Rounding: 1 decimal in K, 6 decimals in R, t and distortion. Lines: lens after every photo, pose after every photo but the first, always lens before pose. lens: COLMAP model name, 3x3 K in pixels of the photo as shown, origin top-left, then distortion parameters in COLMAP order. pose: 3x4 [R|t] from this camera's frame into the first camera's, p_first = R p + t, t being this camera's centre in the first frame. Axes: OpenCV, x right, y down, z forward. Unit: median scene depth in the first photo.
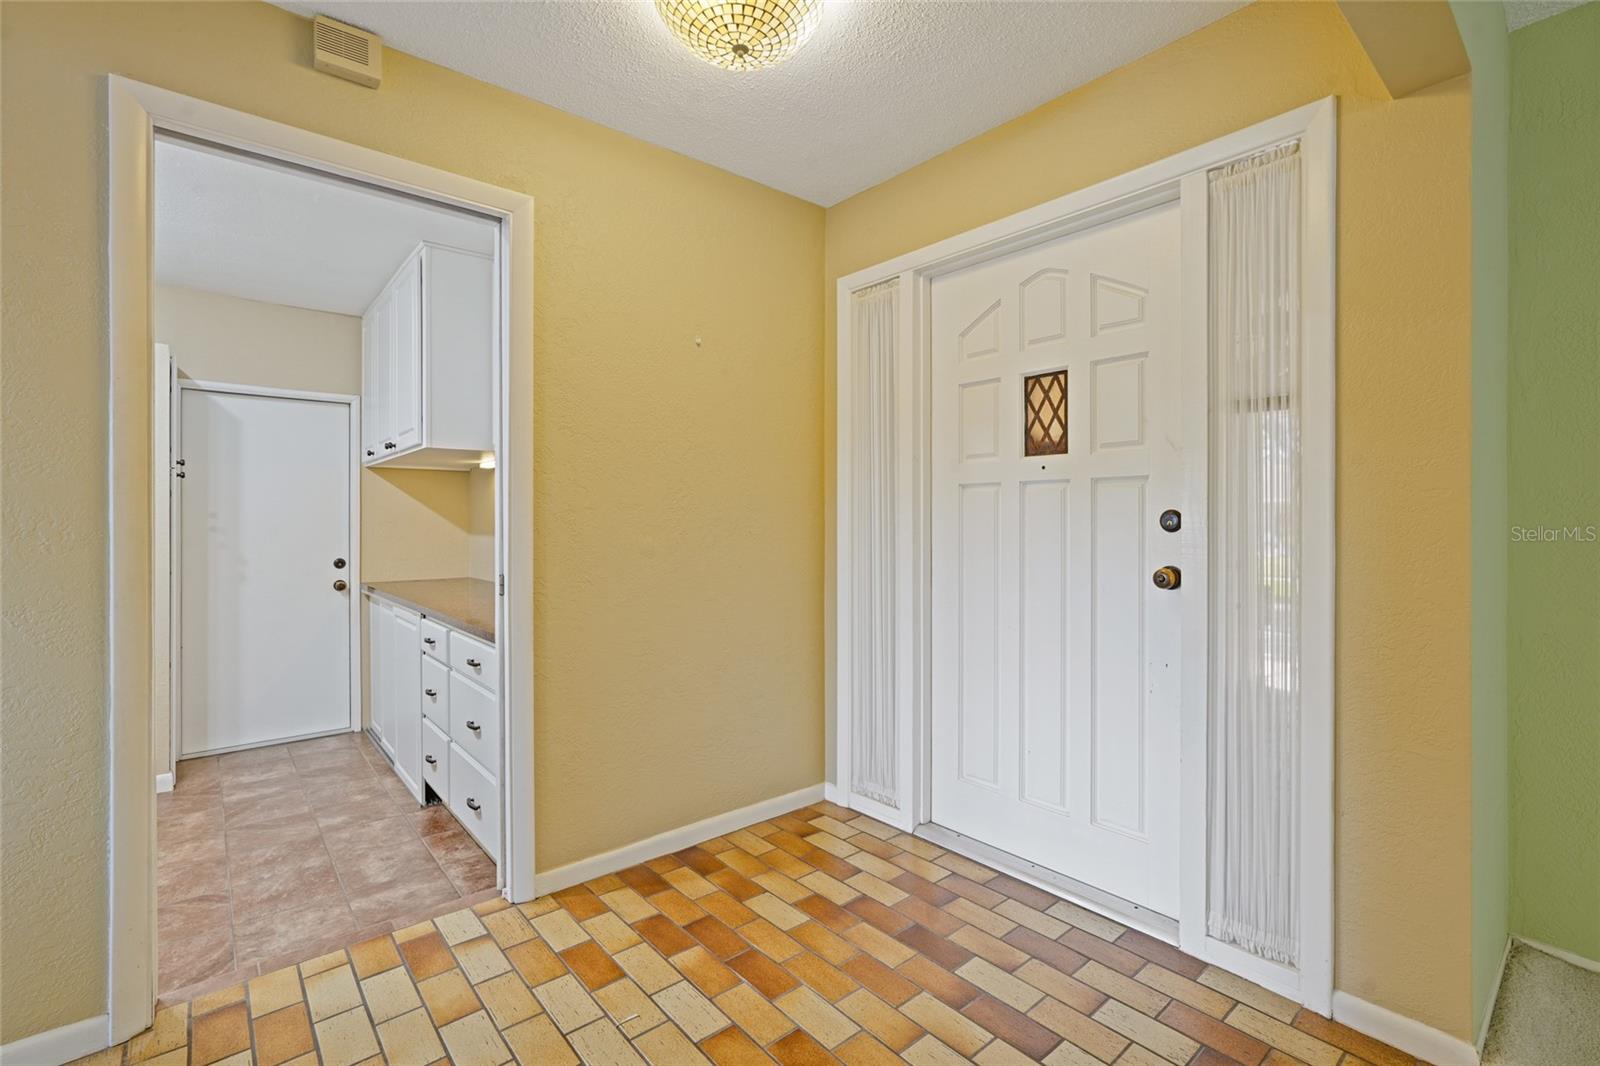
lens RADIAL K [[710.2, 0, 801.6], [0, 710.2, 524.7], [0, 0, 1]] dist [-0.001837, -0.000034]
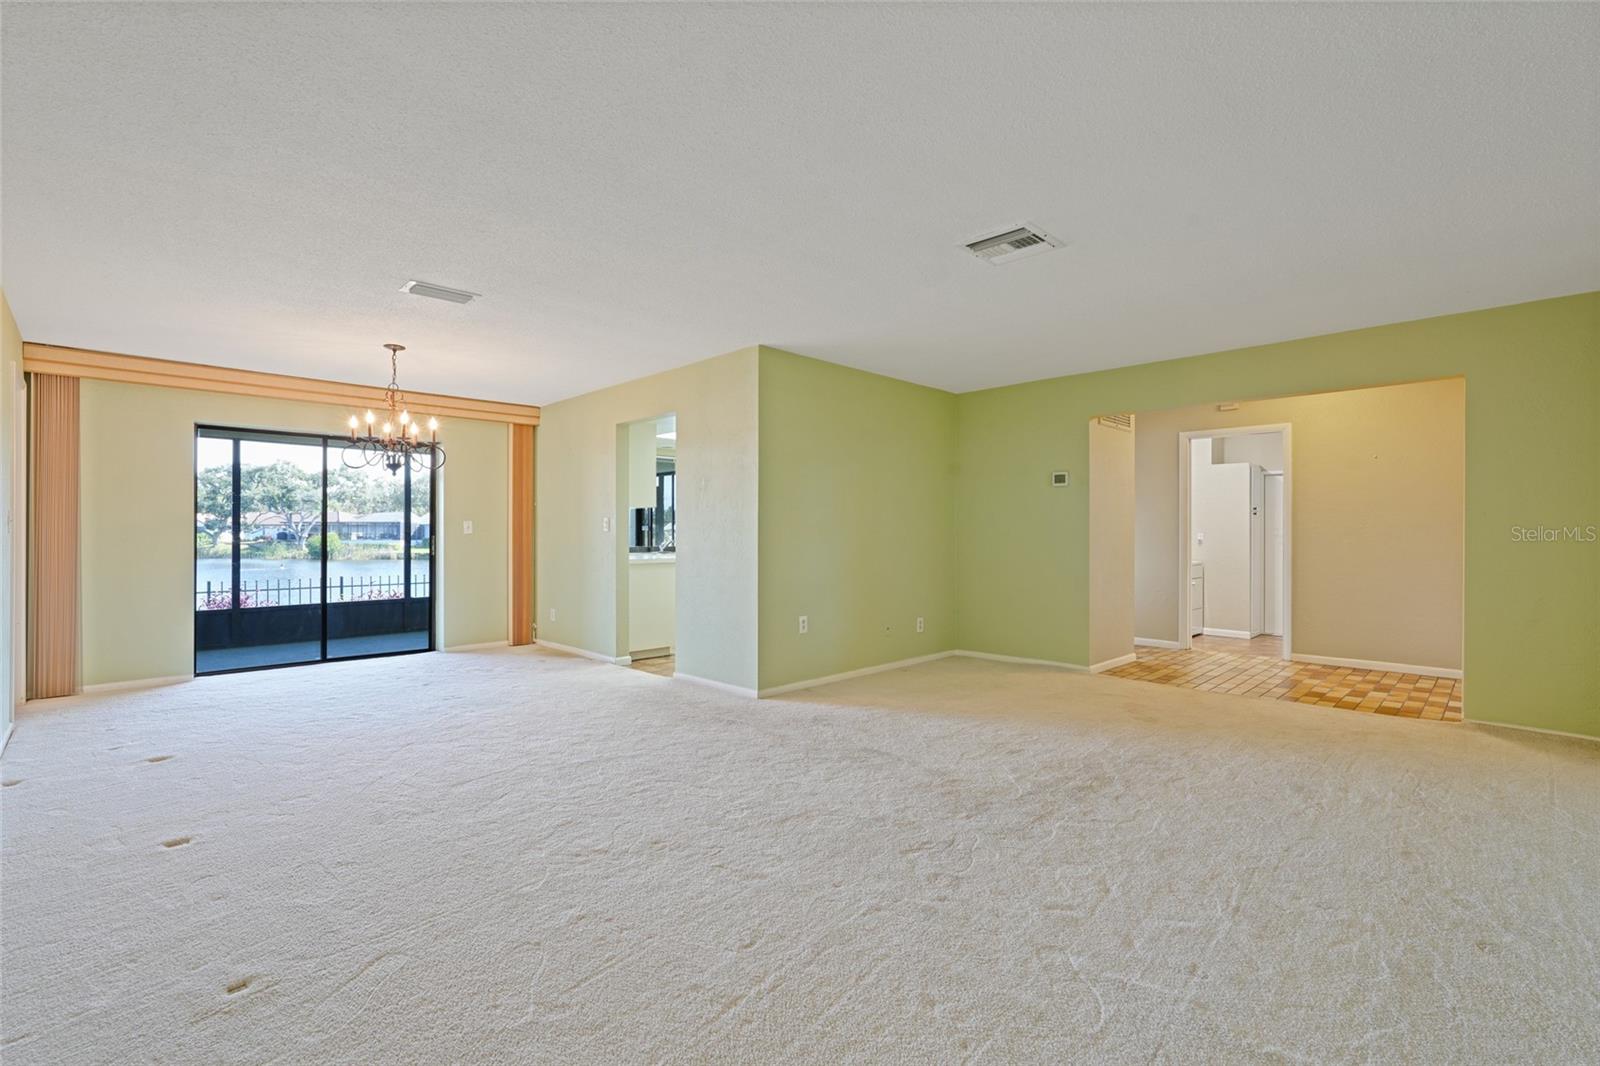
lens RADIAL K [[710.2, 0, 801.6], [0, 710.2, 524.7], [0, 0, 1]] dist [-0.001837, -0.000034]
pose [[0.072763, -0.007644, -0.997320, 3.227373], [-0.002770, 0.999965, -0.007867, -0.013570], [0.997345, 0.003335, 0.072739, -1.659995]]
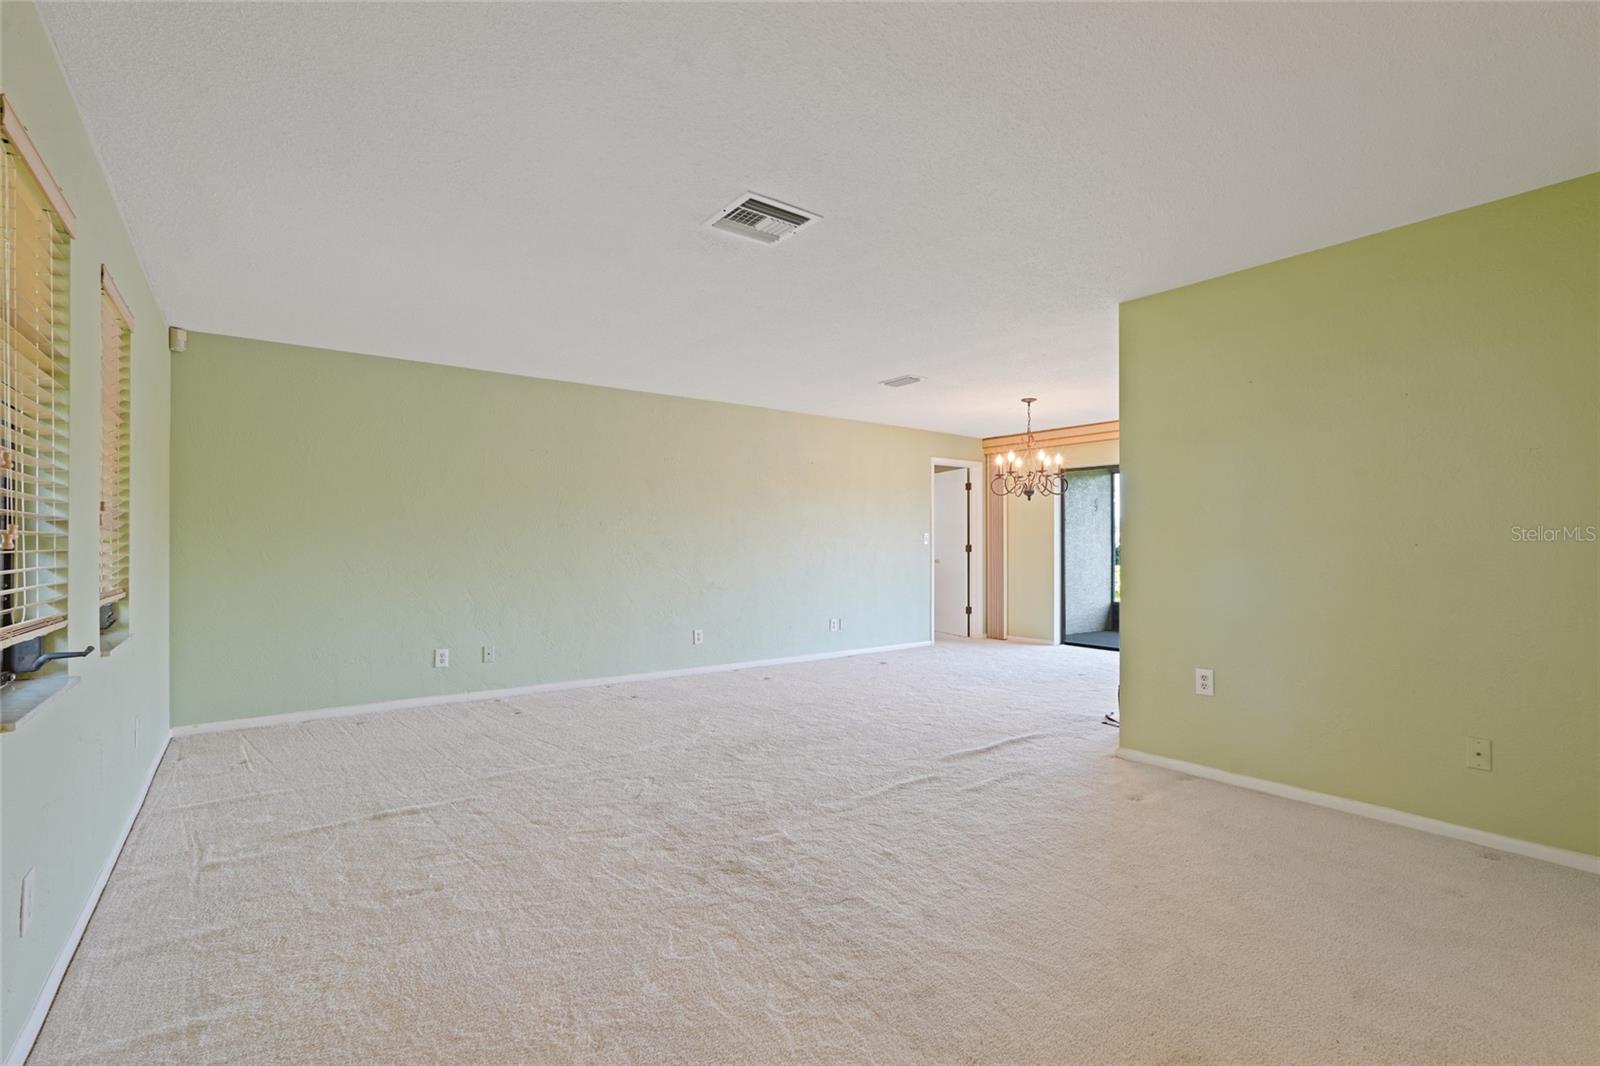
lens RADIAL K [[719.8, 0, 804.8], [0, 719.8, 524.0], [0, 0, 1]] dist [0.000826, 0.001203]
pose [[-0.998436, 0.006344, 0.055546, 1.104990], [0.004886, 0.999641, -0.026340, -0.011782], [-0.055693, -0.026027, -0.998109, 0.822923]]
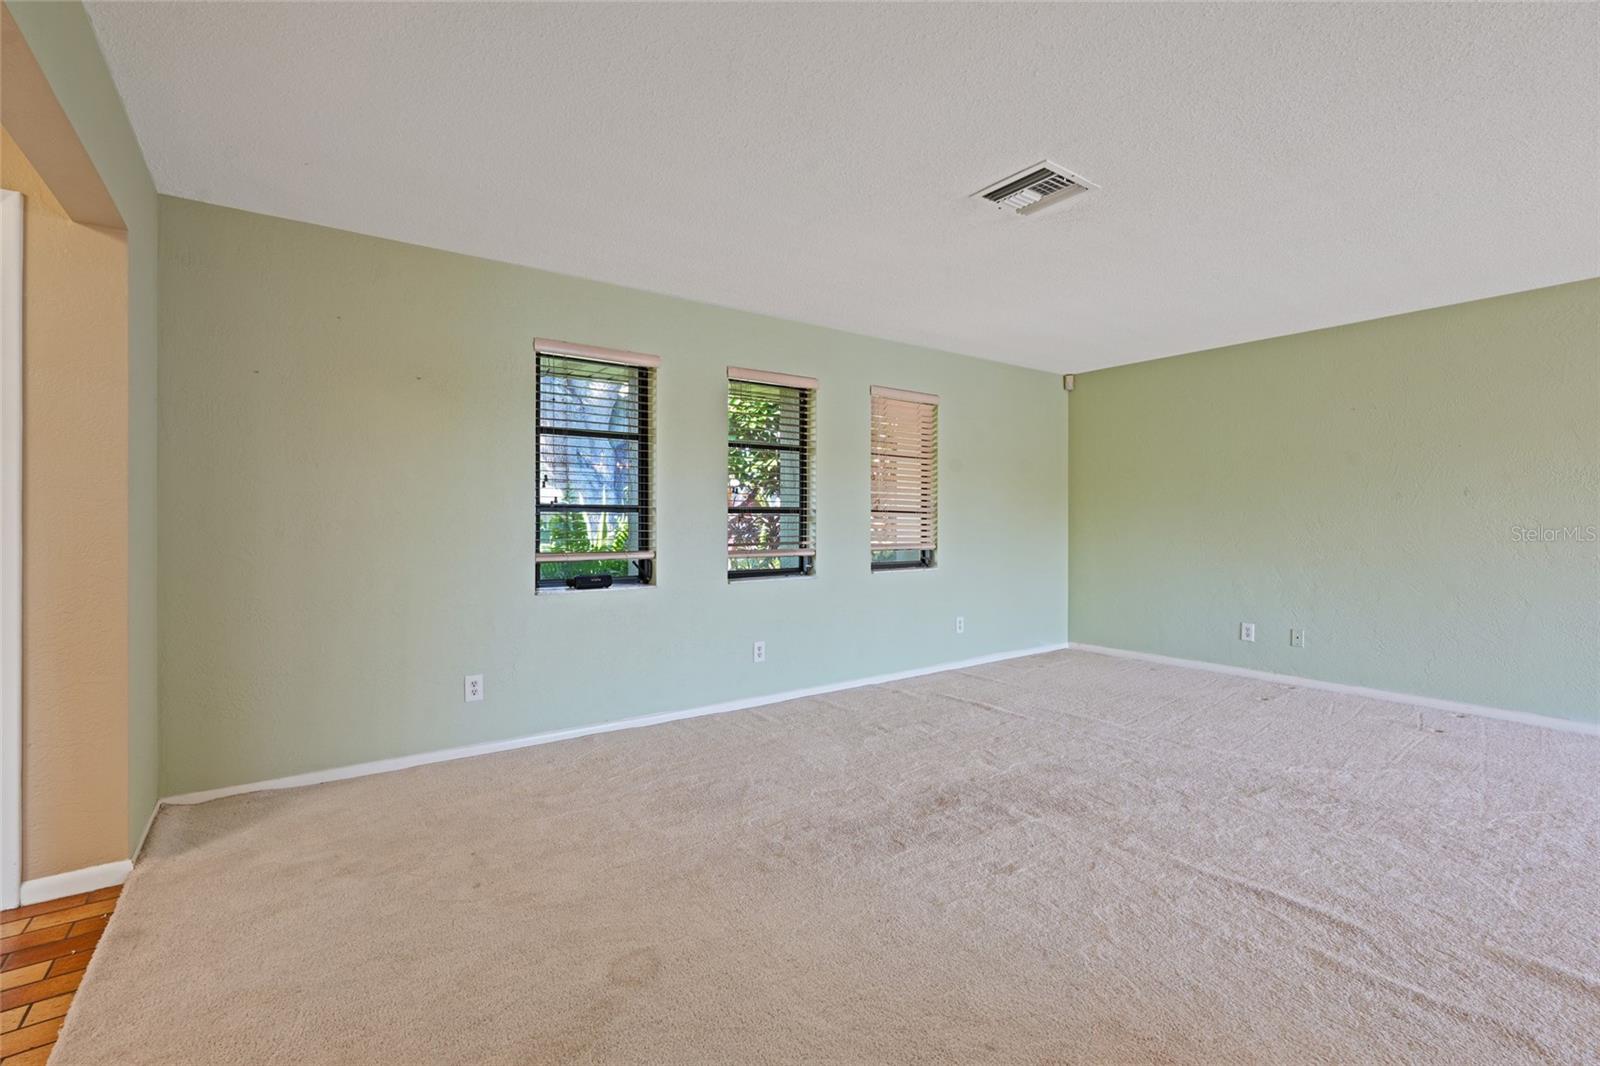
lens RADIAL K [[719.8, 0, 804.8], [0, 719.8, 524.0], [0, 0, 1]] dist [0.000826, 0.001203]
pose [[0.080208, 0.000673, 0.996778, -0.450486], [0.002082, 0.999997, -0.000843, 0.003222], [-0.996776, 0.002143, 0.080206, -0.533777]]
